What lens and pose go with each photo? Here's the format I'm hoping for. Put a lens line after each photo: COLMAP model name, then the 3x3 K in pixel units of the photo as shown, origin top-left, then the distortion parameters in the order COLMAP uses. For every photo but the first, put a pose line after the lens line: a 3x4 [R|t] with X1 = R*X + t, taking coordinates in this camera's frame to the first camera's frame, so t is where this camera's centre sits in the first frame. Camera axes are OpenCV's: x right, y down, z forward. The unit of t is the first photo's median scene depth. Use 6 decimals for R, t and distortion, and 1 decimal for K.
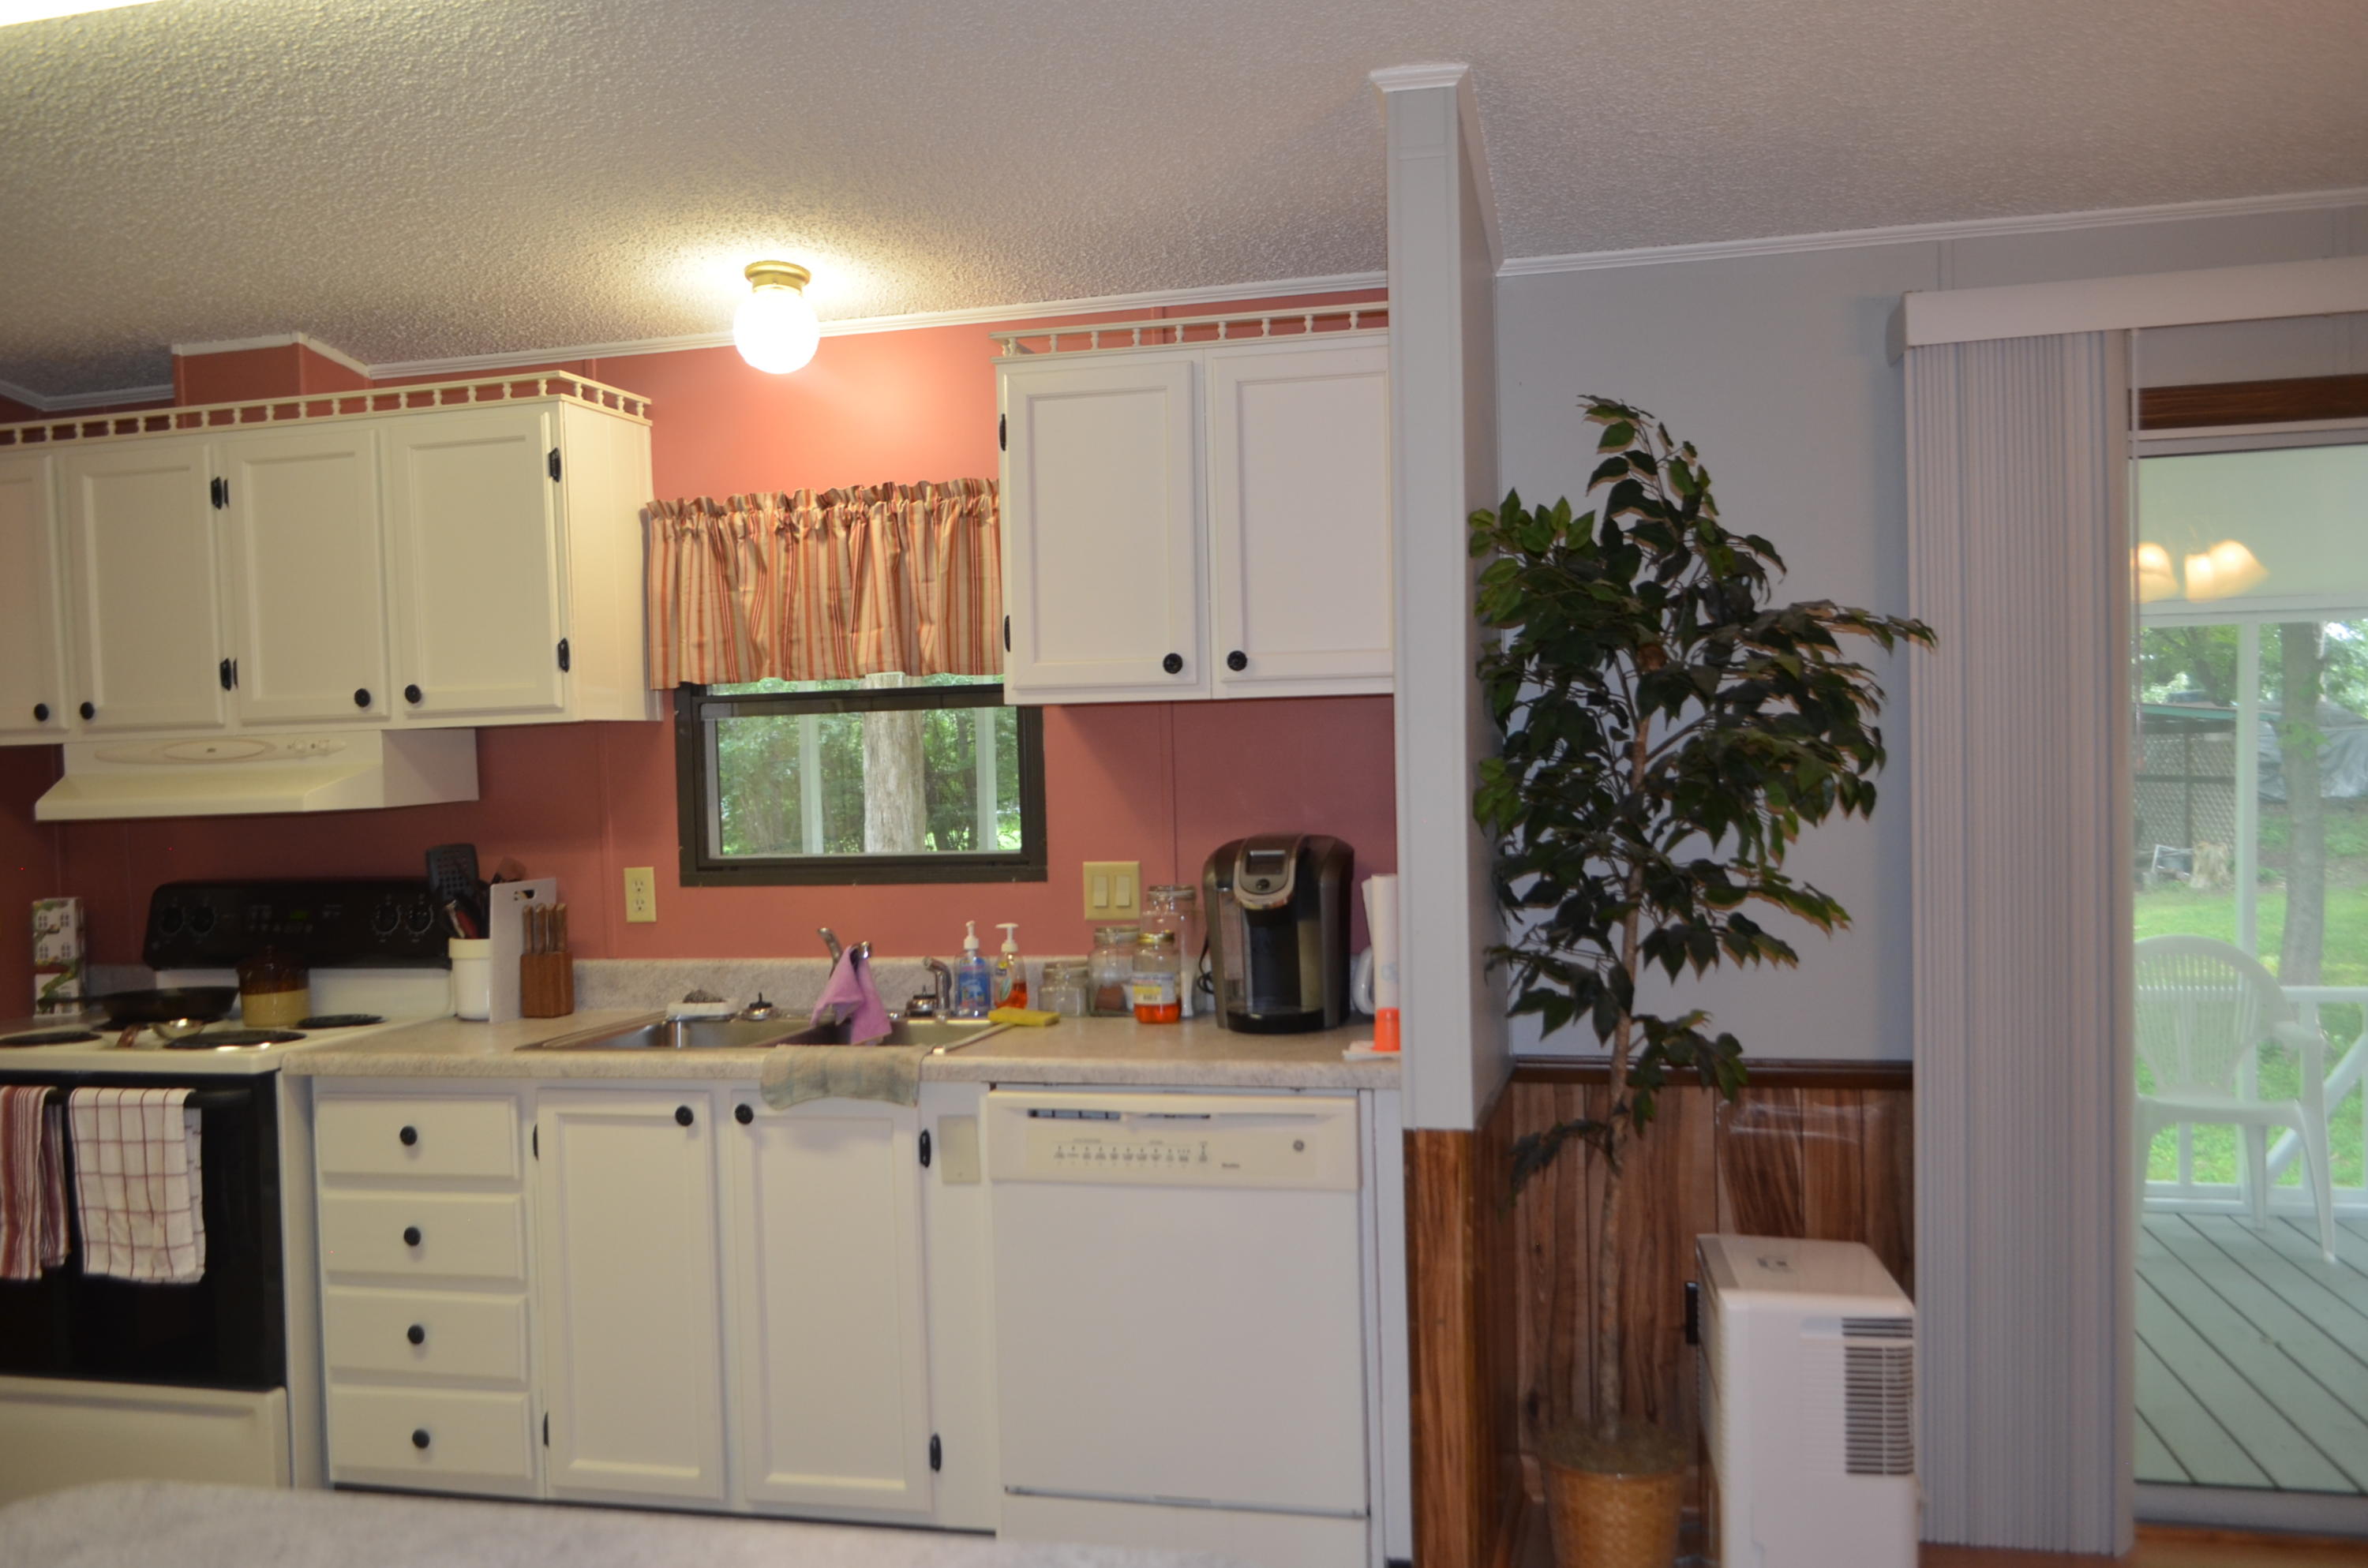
lens RADIAL K [[1858.3, 0, 1186.8], [0, 1858.3, 818.7], [0, 0, 1]] dist [-0.013000, 0.007158]
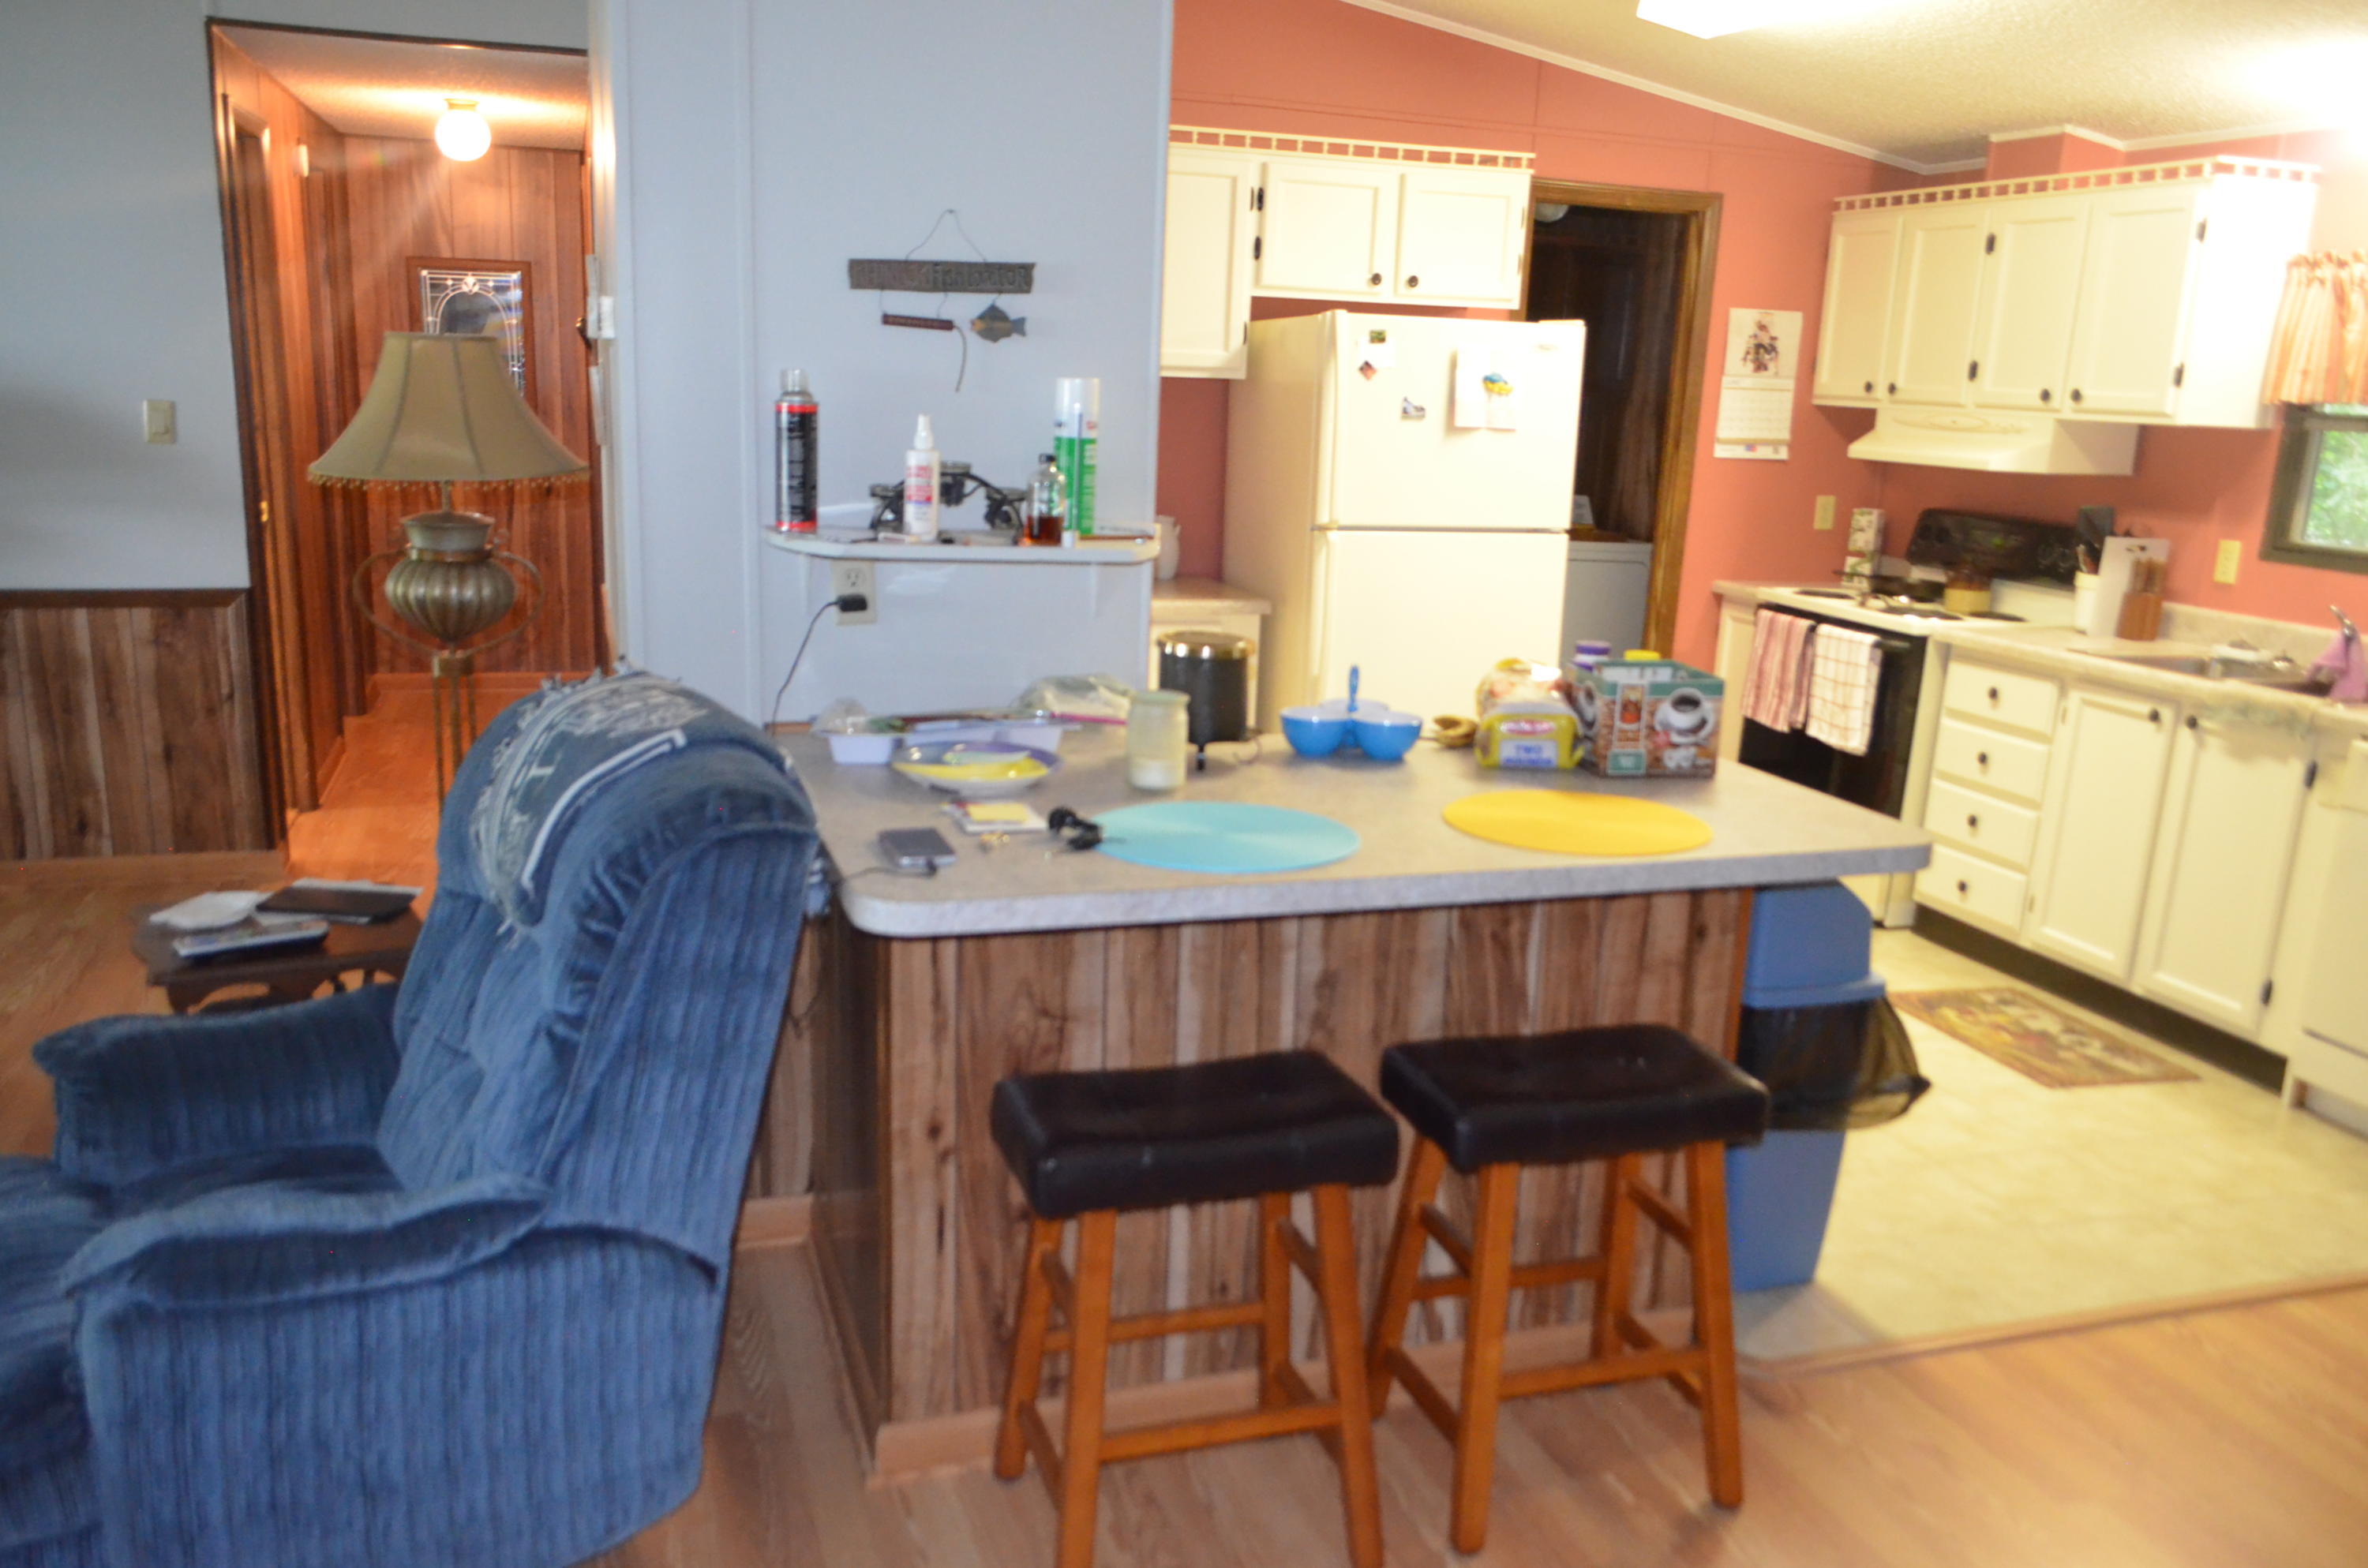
lens RADIAL K [[1858.3, 0, 1198.0], [0, 1858.3, 787.7], [0, 0, 1]] dist [-0.013000, 0.007158]
pose [[0.532811, 0.245709, -0.809777, 0.435728], [-0.097394, 0.968365, 0.229747, -0.035736], [0.840611, -0.043545, 0.539886, -0.335651]]
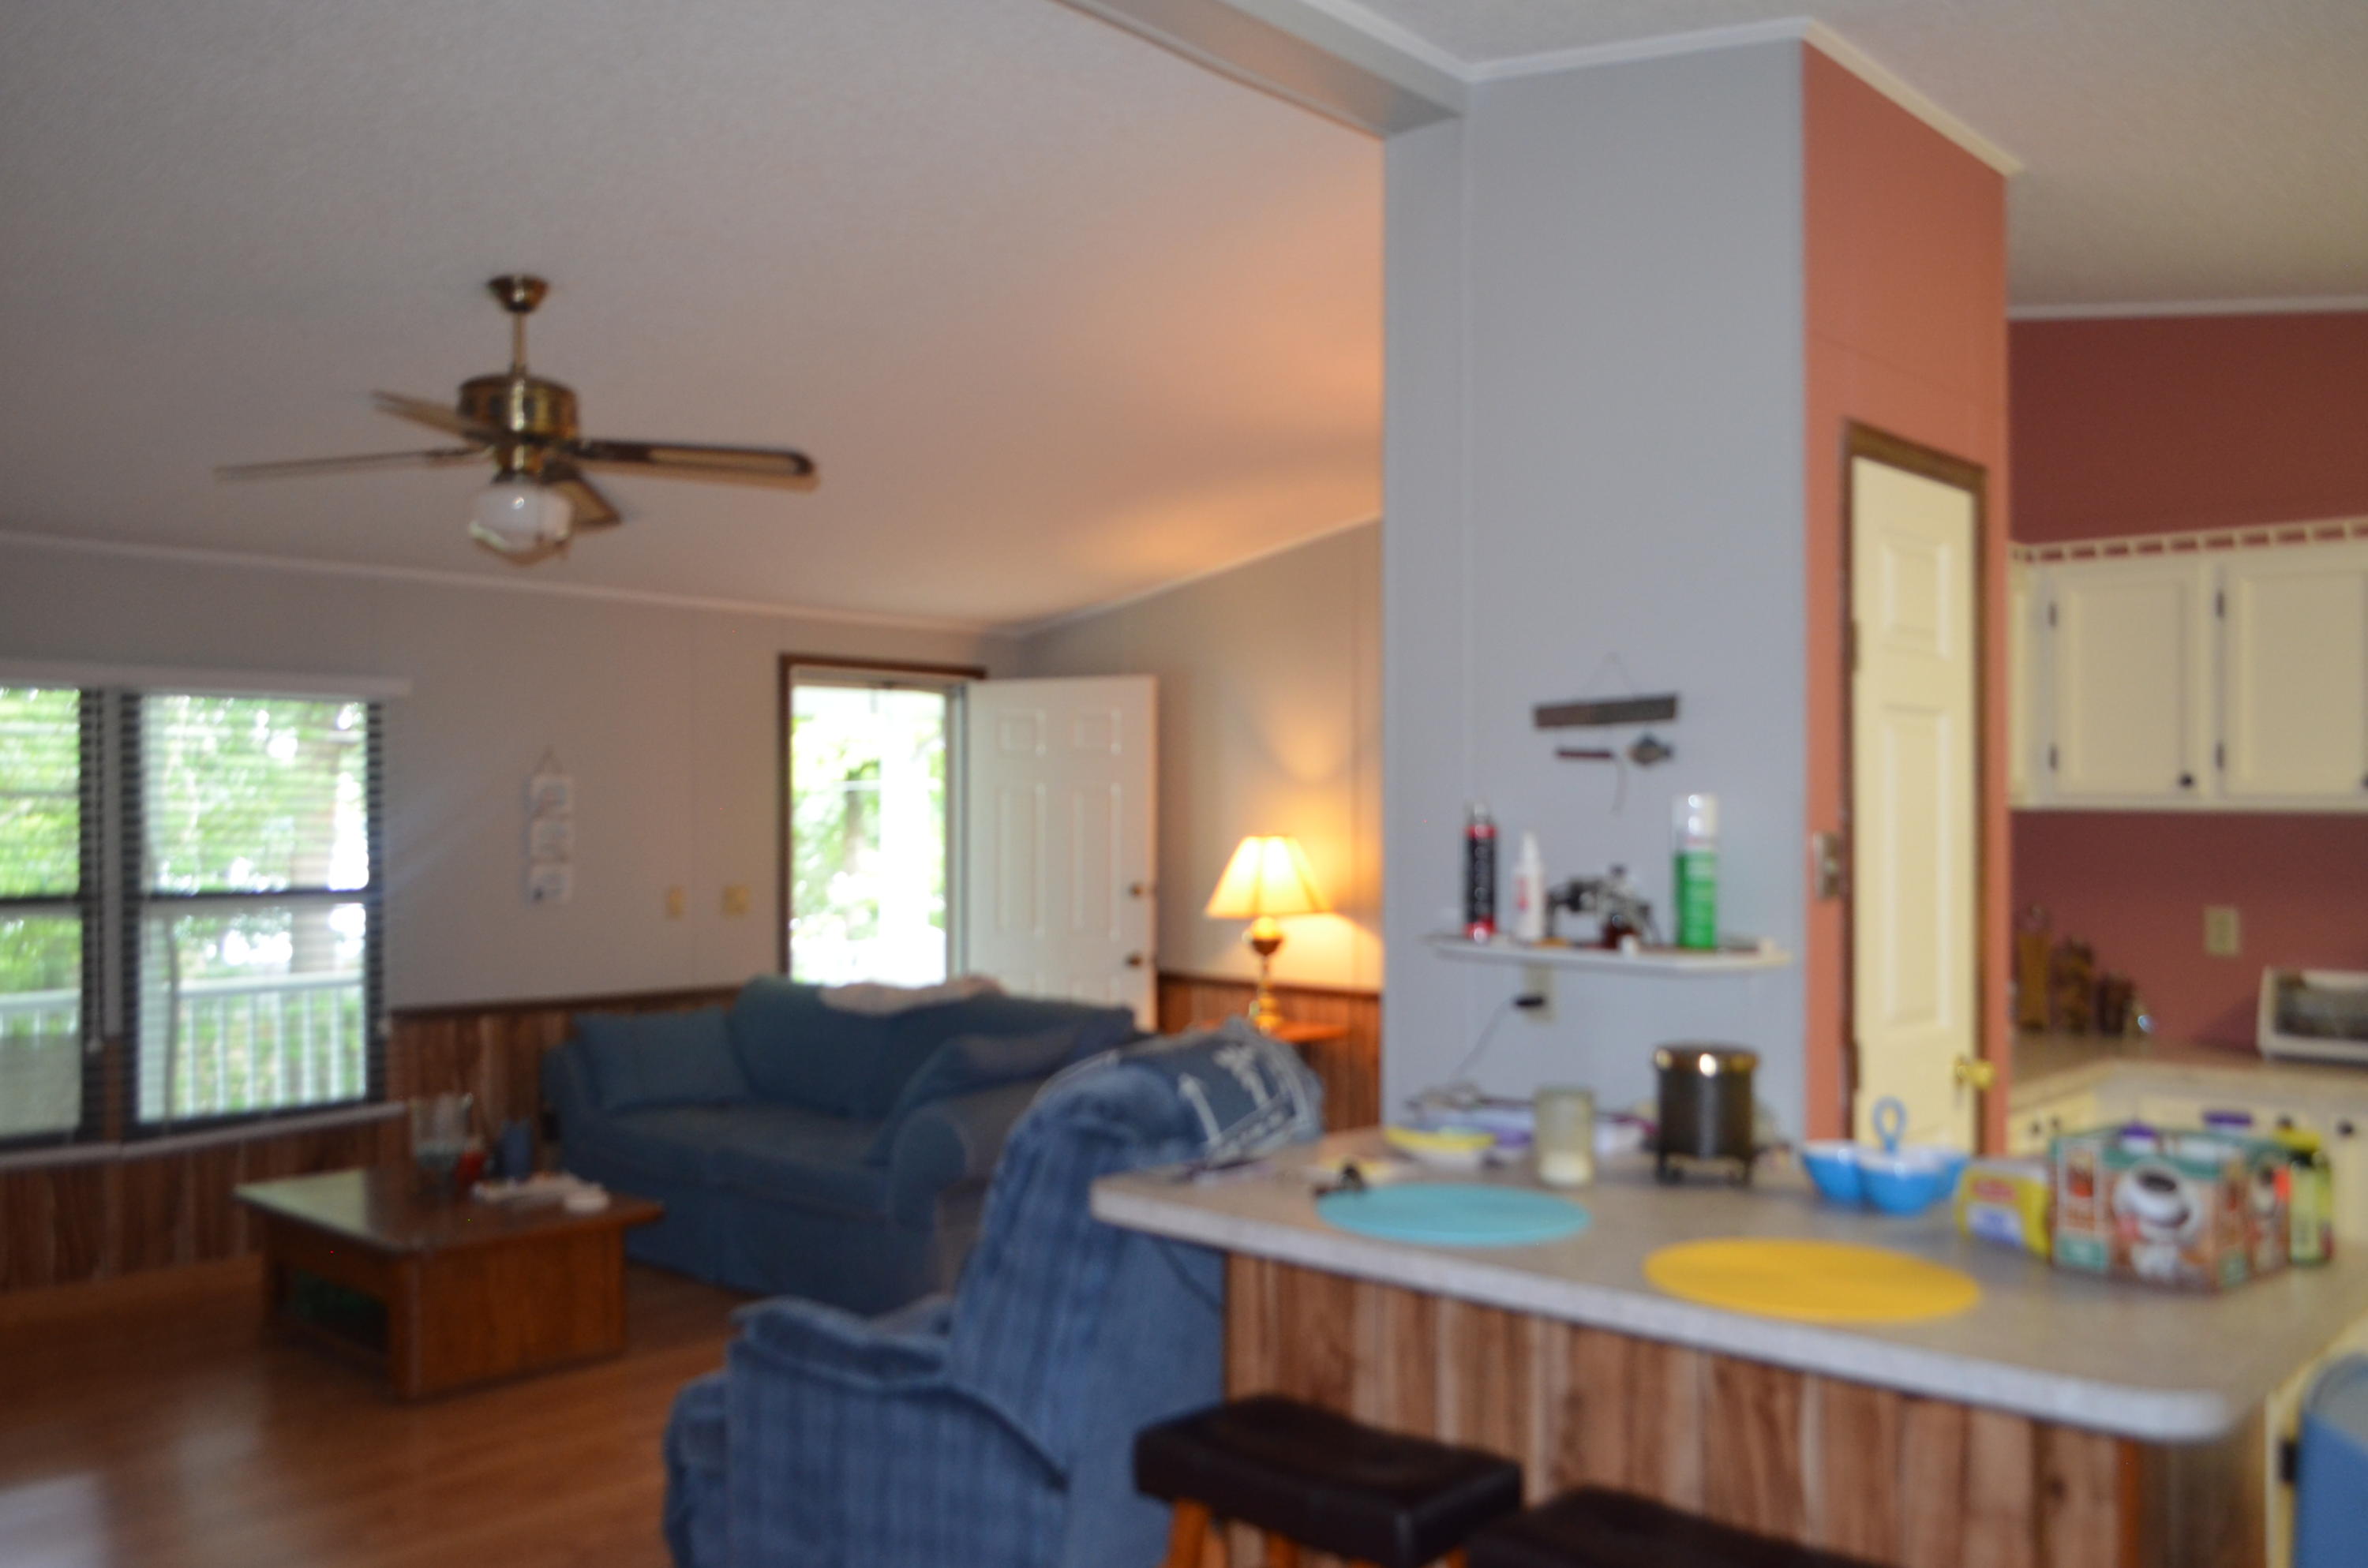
lens RADIAL K [[1858.3, 0, 1207.1], [0, 1858.3, 803.7], [0, 0, 1]] dist [-0.013000, 0.007158]
pose [[-0.486819, 0.027465, -0.873071, 0.545710], [-0.025177, 0.998649, 0.045454, -0.046884], [0.873140, 0.044109, -0.485470, 0.285579]]
